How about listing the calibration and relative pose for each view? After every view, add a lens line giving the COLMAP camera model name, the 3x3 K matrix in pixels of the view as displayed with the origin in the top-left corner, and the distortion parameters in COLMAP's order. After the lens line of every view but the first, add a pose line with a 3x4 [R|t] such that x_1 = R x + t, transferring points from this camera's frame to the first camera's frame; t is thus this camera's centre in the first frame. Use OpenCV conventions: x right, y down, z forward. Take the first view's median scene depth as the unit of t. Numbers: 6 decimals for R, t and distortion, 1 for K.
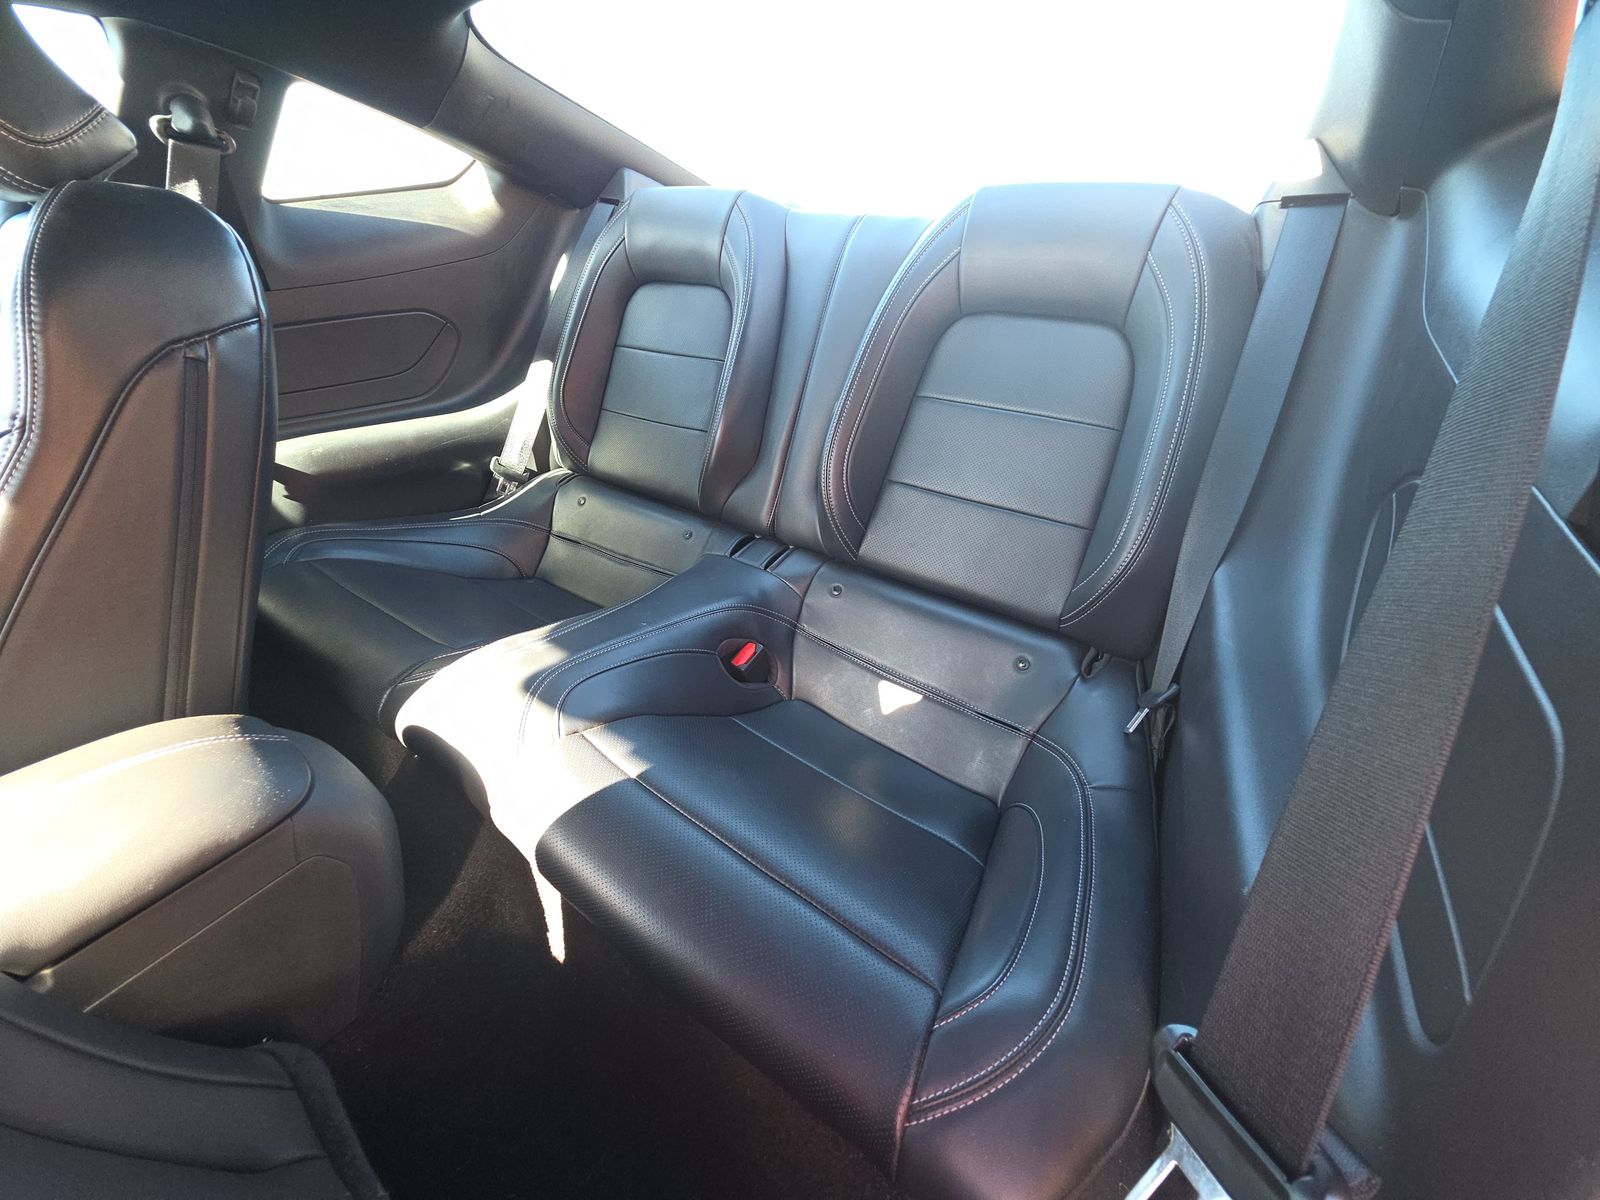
lens RADIAL K [[636.8, 0, 792.3], [0, 636.8, 596.4], [0, 0, 1]] dist [0.017886, -0.012077]
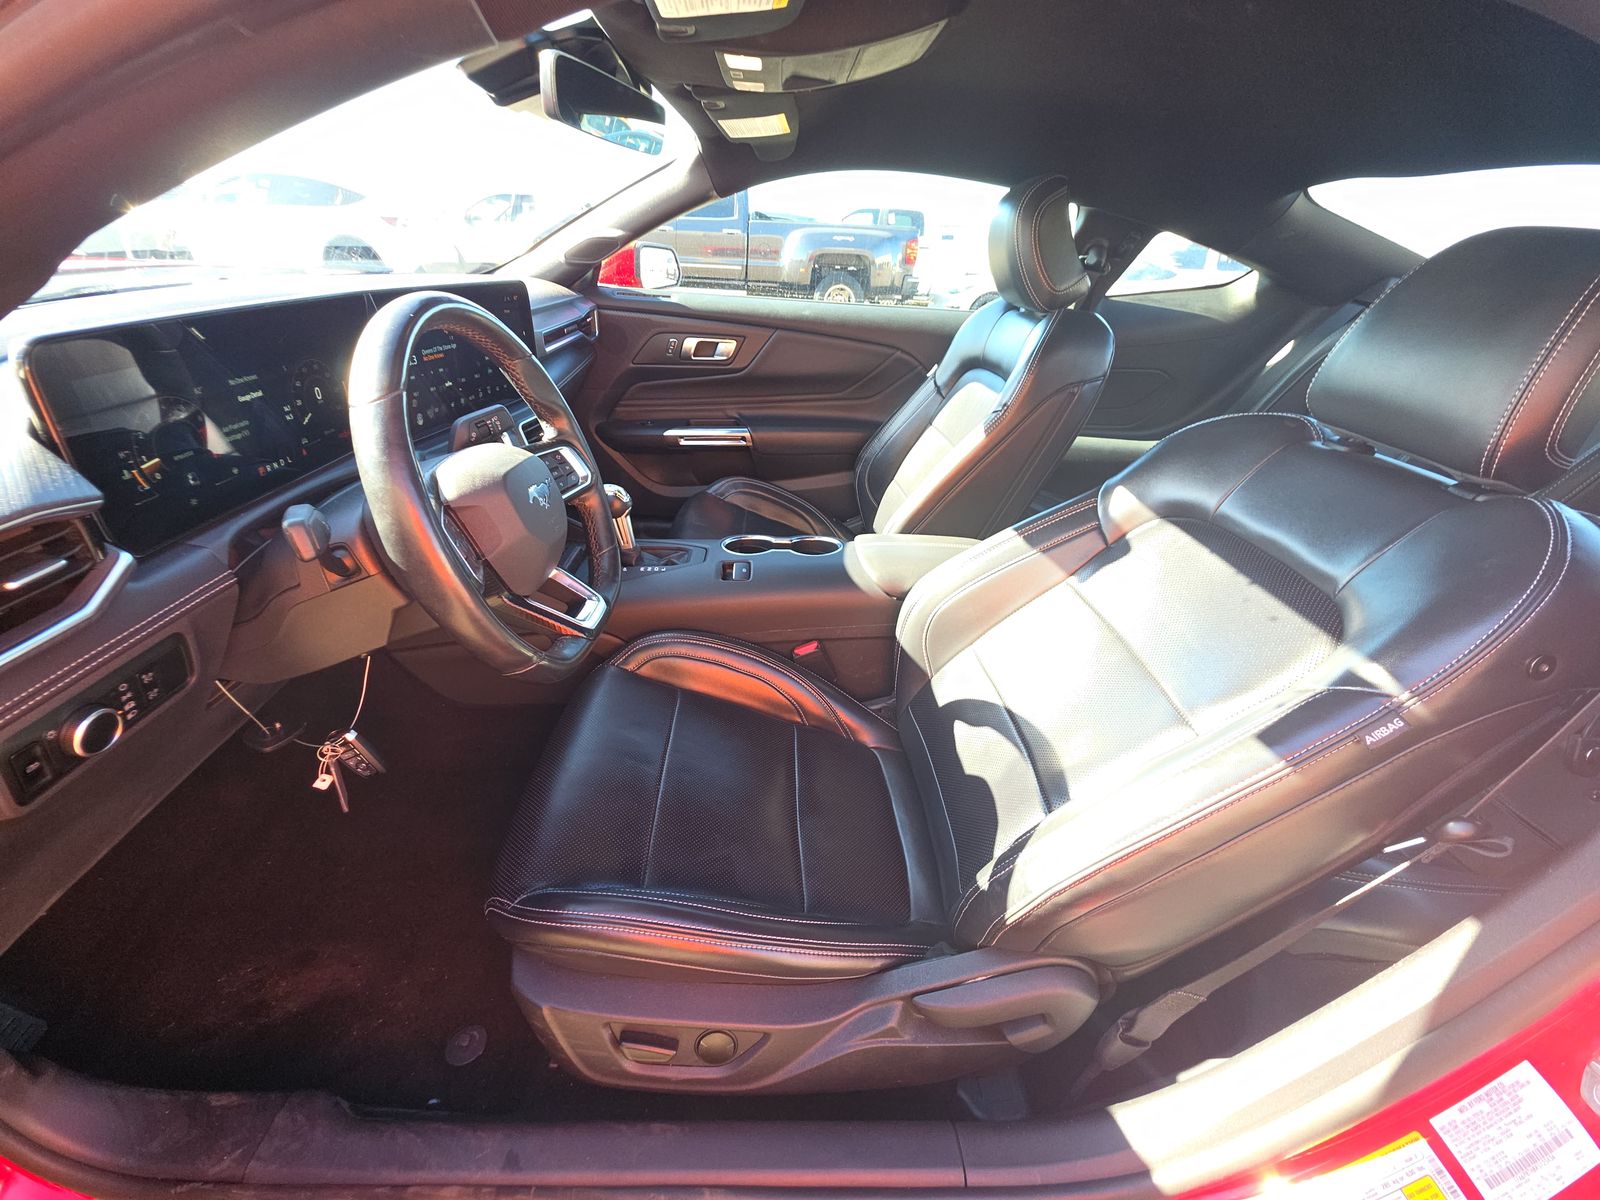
lens RADIAL K [[636.8, 0, 792.3], [0, 636.8, 596.4], [0, 0, 1]] dist [0.017886, -0.012077]
pose [[0.611028, 0.384428, -0.691997, 0.103509], [-0.416491, 0.899513, 0.131952, 0.155766], [0.673186, 0.207585, 0.709739, -0.449473]]
